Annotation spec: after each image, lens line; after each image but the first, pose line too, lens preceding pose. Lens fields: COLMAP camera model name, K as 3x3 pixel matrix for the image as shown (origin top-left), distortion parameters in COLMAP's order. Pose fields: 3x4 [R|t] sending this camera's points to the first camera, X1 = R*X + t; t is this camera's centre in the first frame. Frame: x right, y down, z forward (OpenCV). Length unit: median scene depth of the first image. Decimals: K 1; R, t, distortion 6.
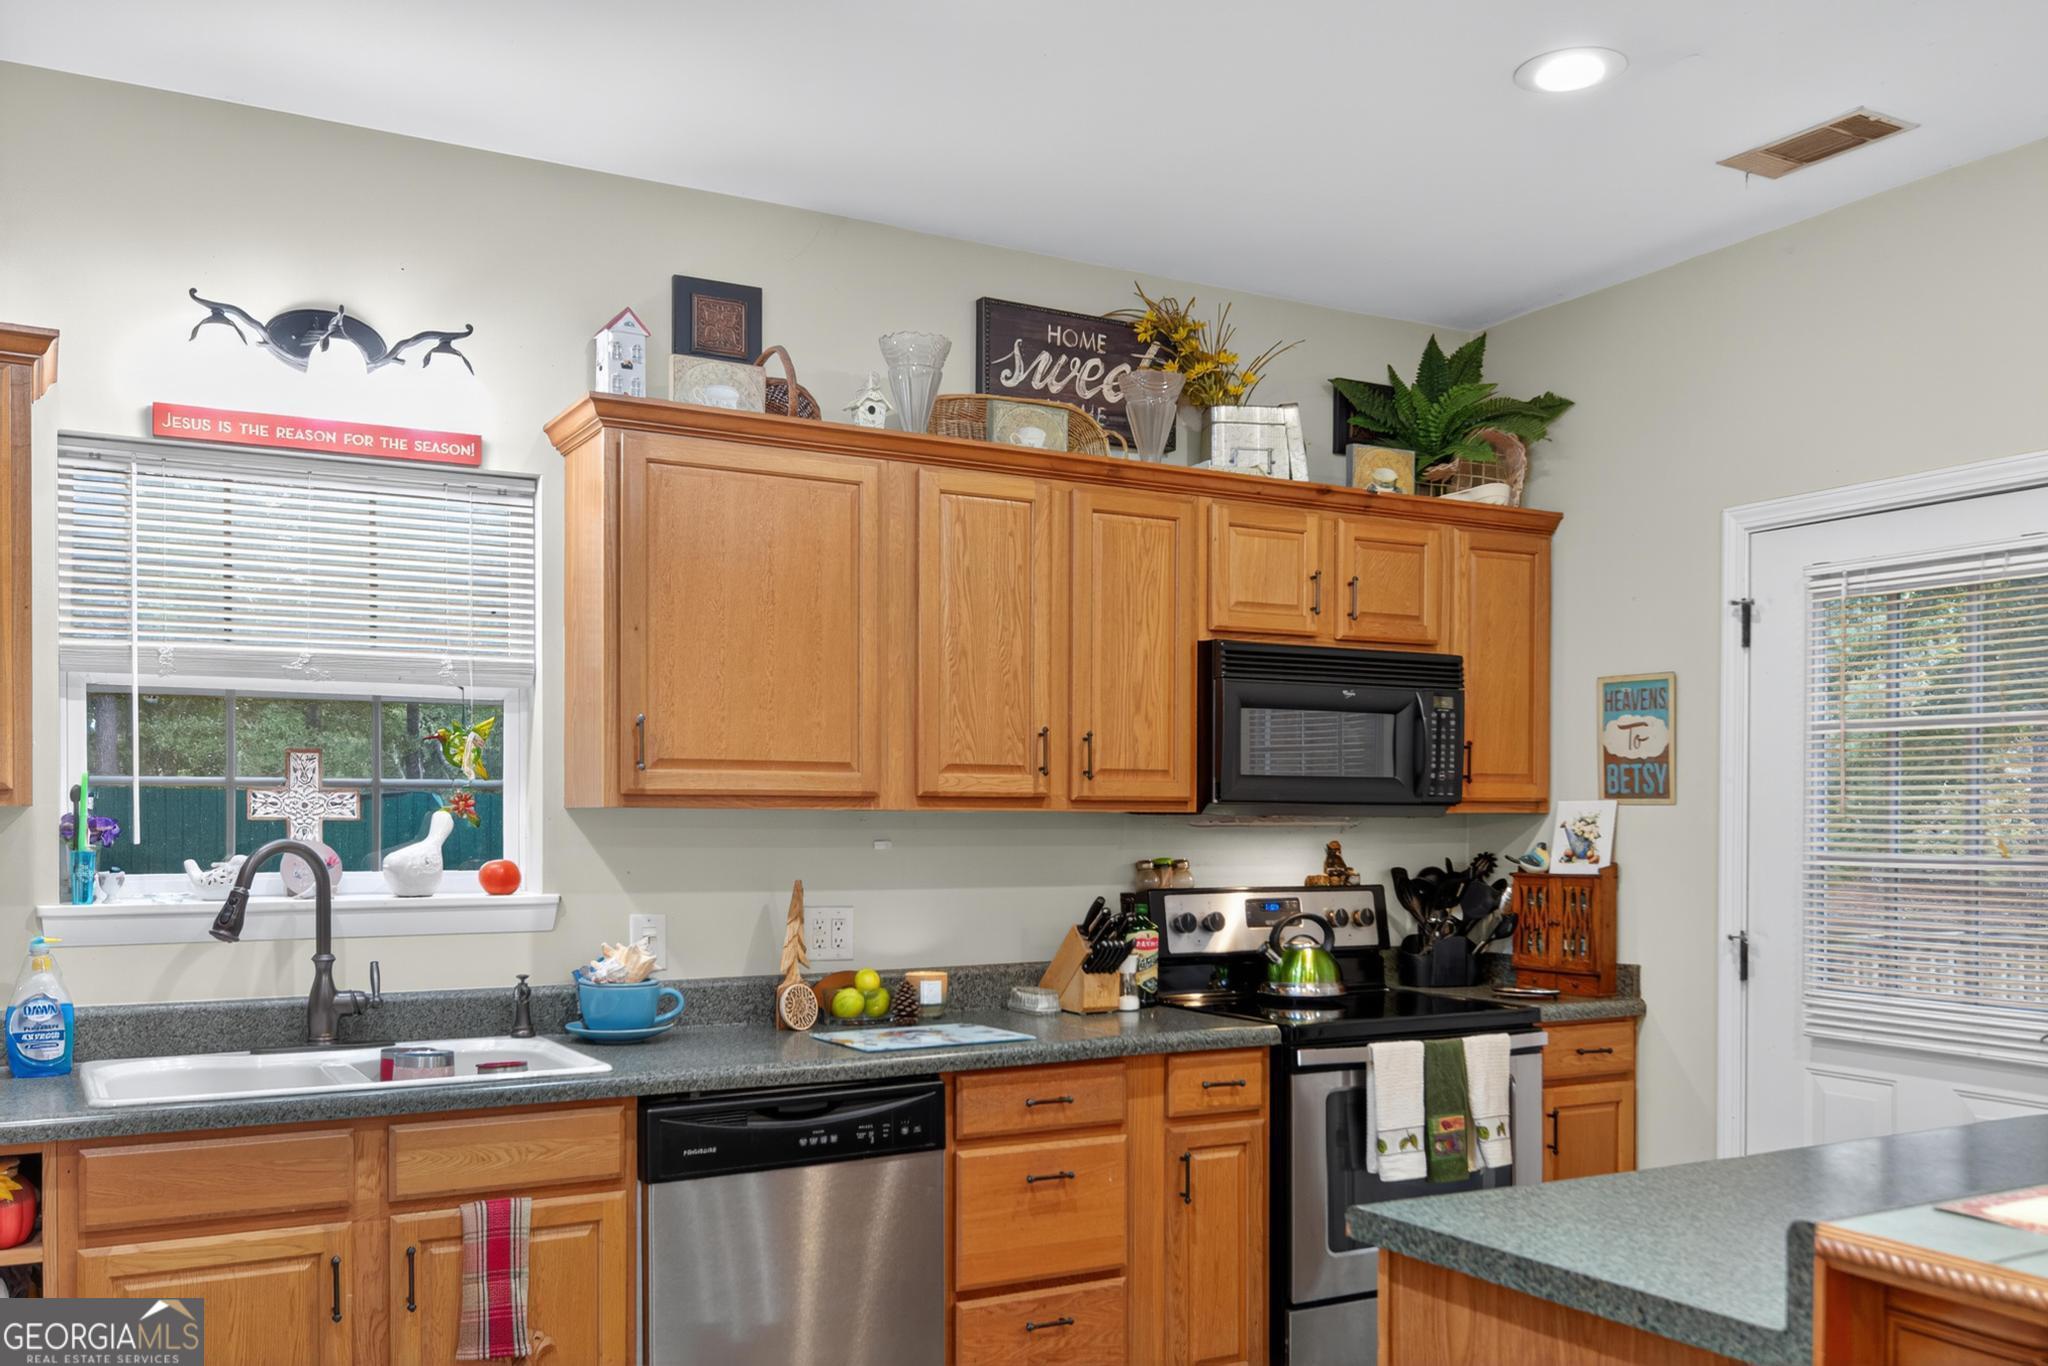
lens RADIAL K [[1752.3, 0, 1028.6], [0, 1752.3, 838.8], [0, 0, 1]] dist [-0.003103, -0.002481]
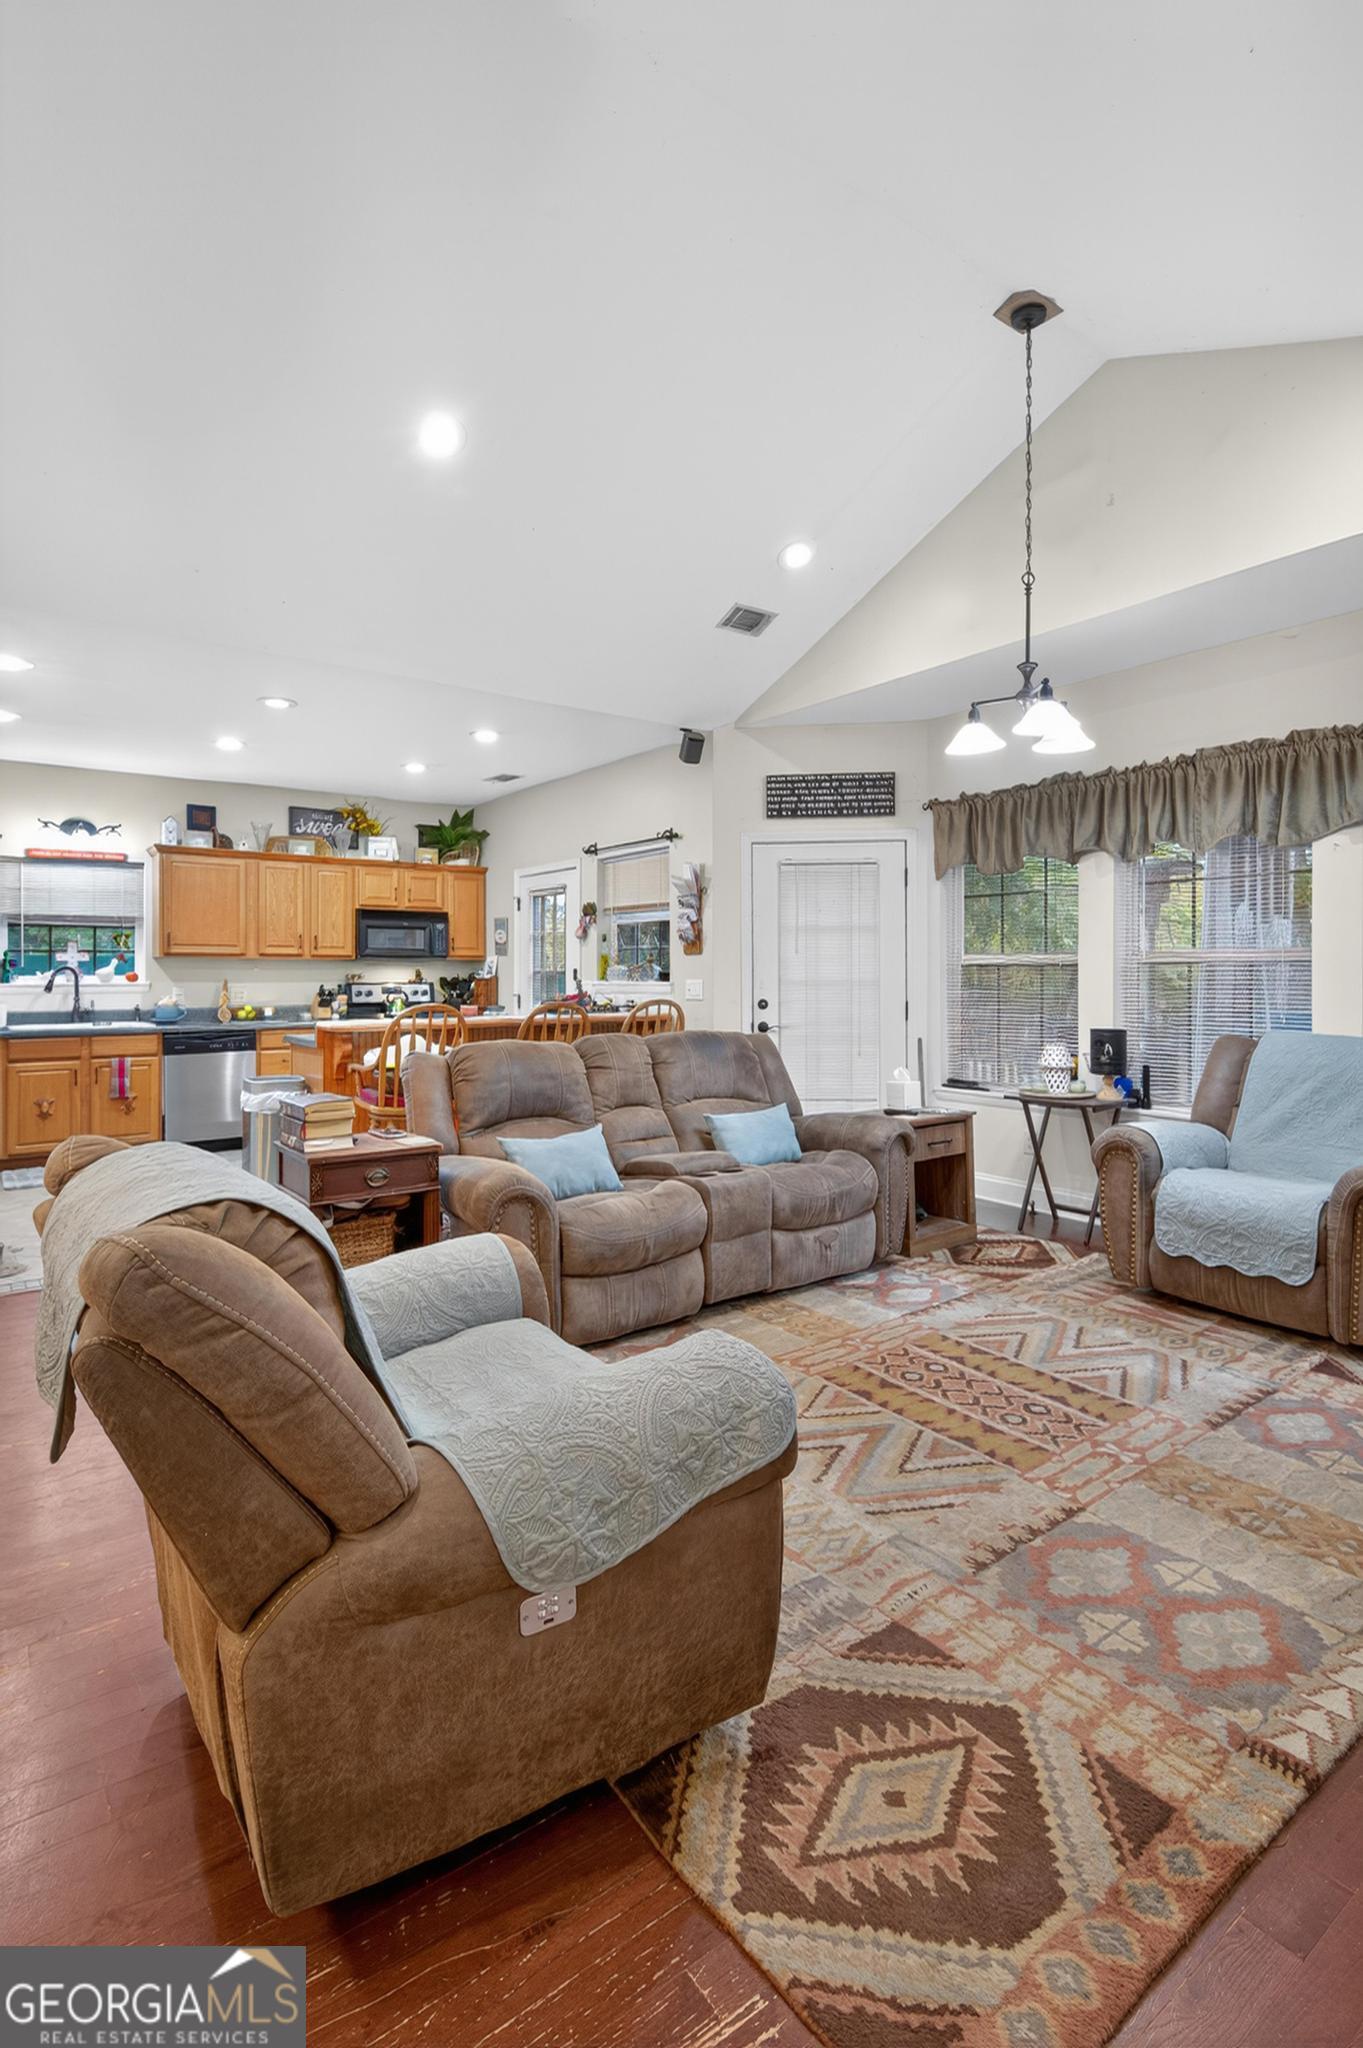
lens RADIAL K [[1016.0, 0, 675.5], [0, 1016.0, 976.9], [0, 0, 1]] dist [-0.001688, 0.000014]
pose [[0.994196, -0.002246, 0.107562, 0.517548], [0.003065, 0.999968, -0.007446, 0.036434], [-0.107542, 0.007733, 0.994170, -1.049716]]
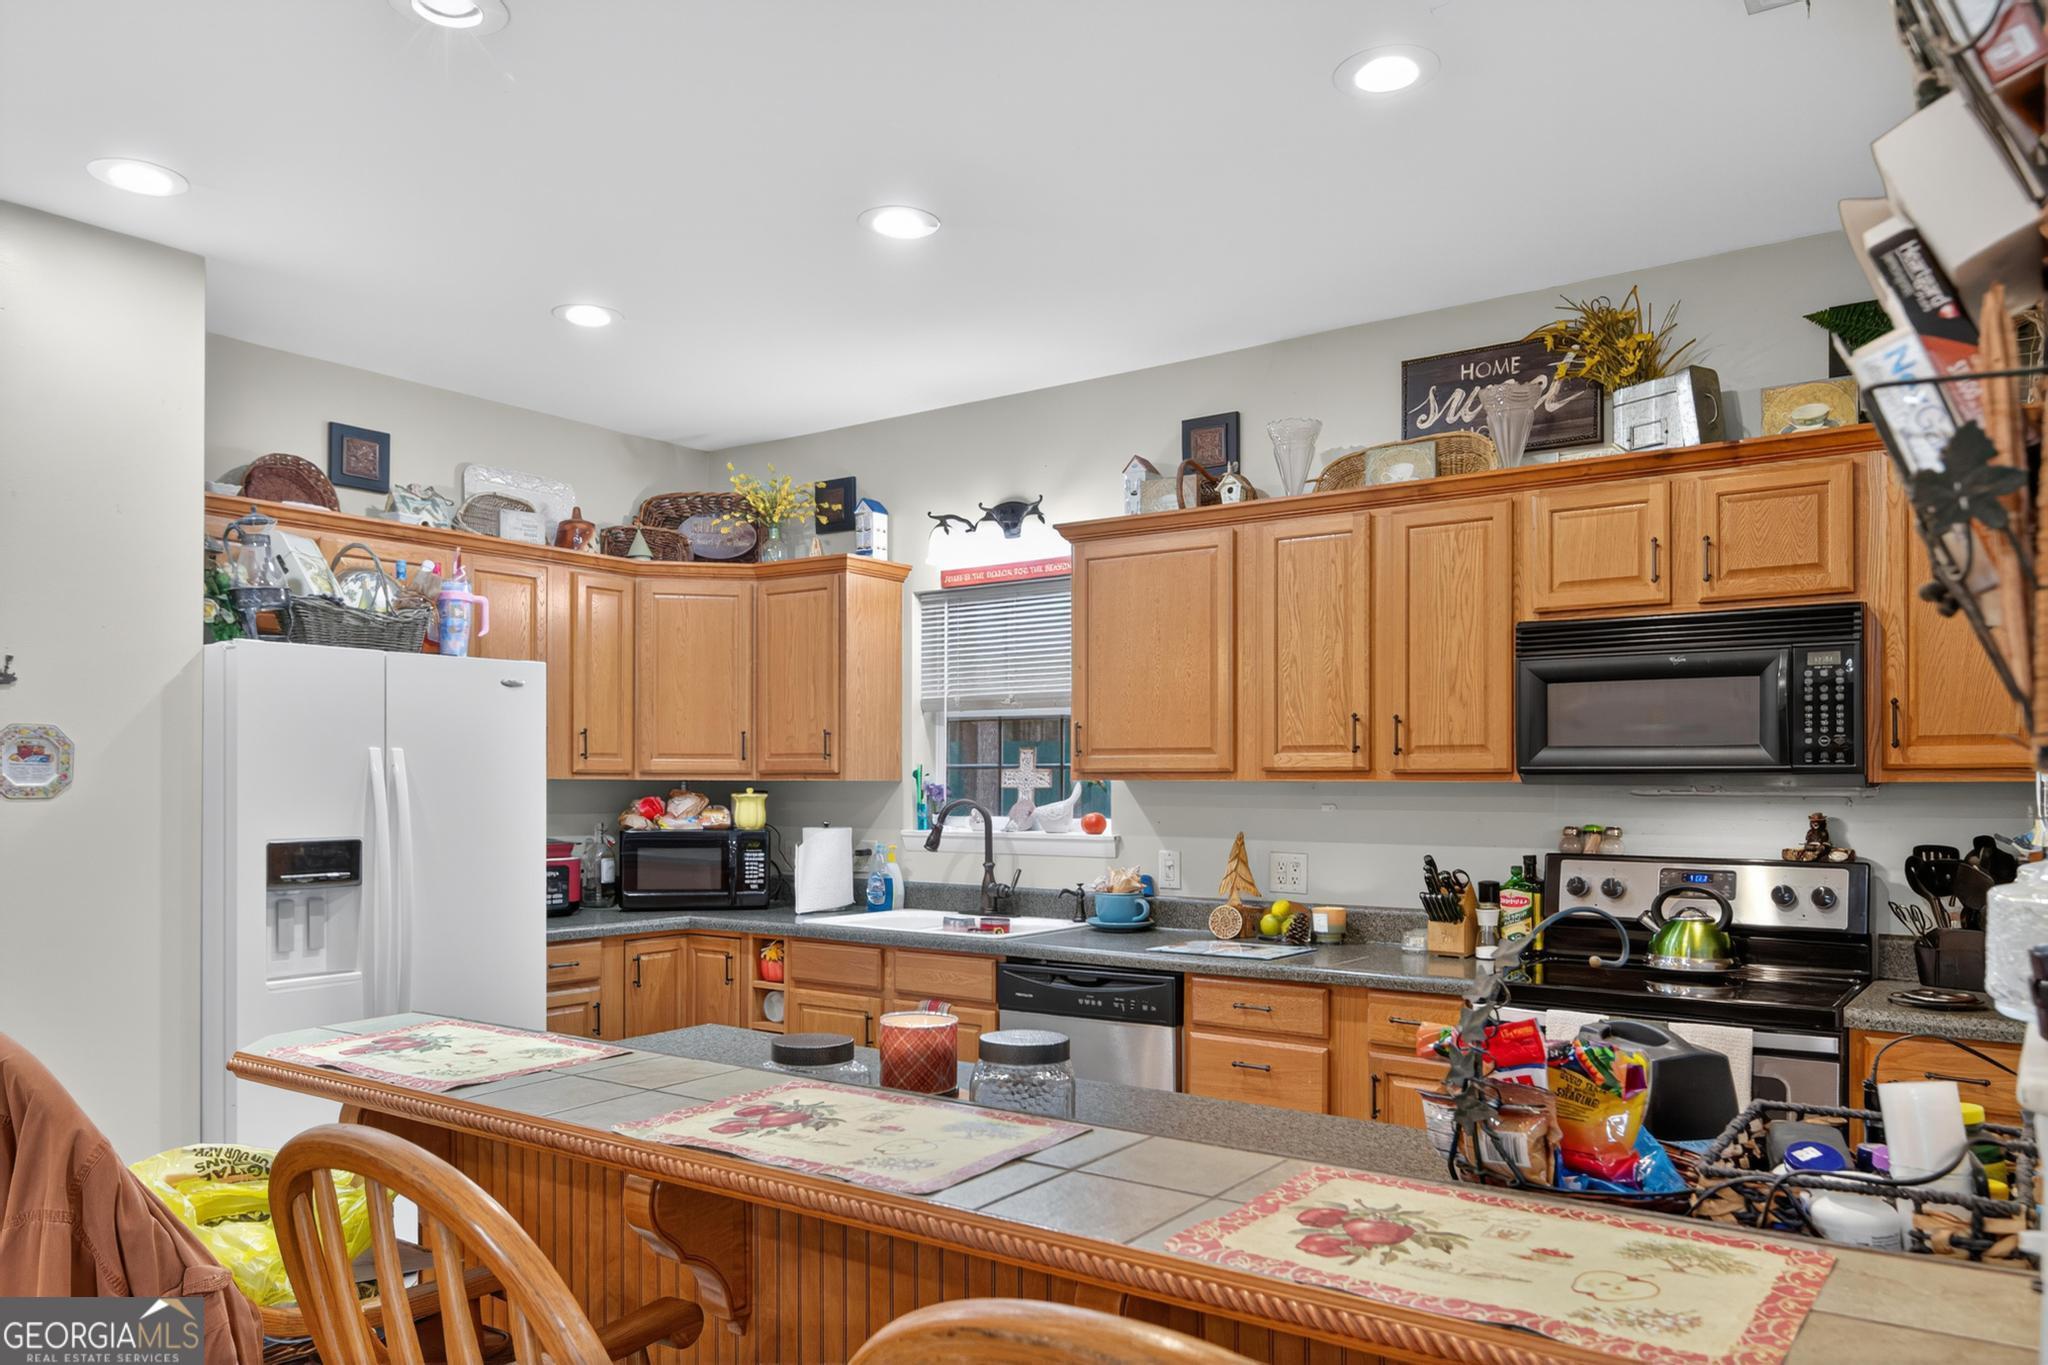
lens RADIAL K [[1395.5, 0, 1027.3], [0, 1395.5, 780.2], [0, 0, 1]] dist [-0.002158, -0.000111]
pose [[0.417132, -0.001279, -0.908845, 0.778299], [-0.009702, 0.999936, -0.005860, -0.008772], [0.908794, 0.011262, 0.417093, 0.371511]]
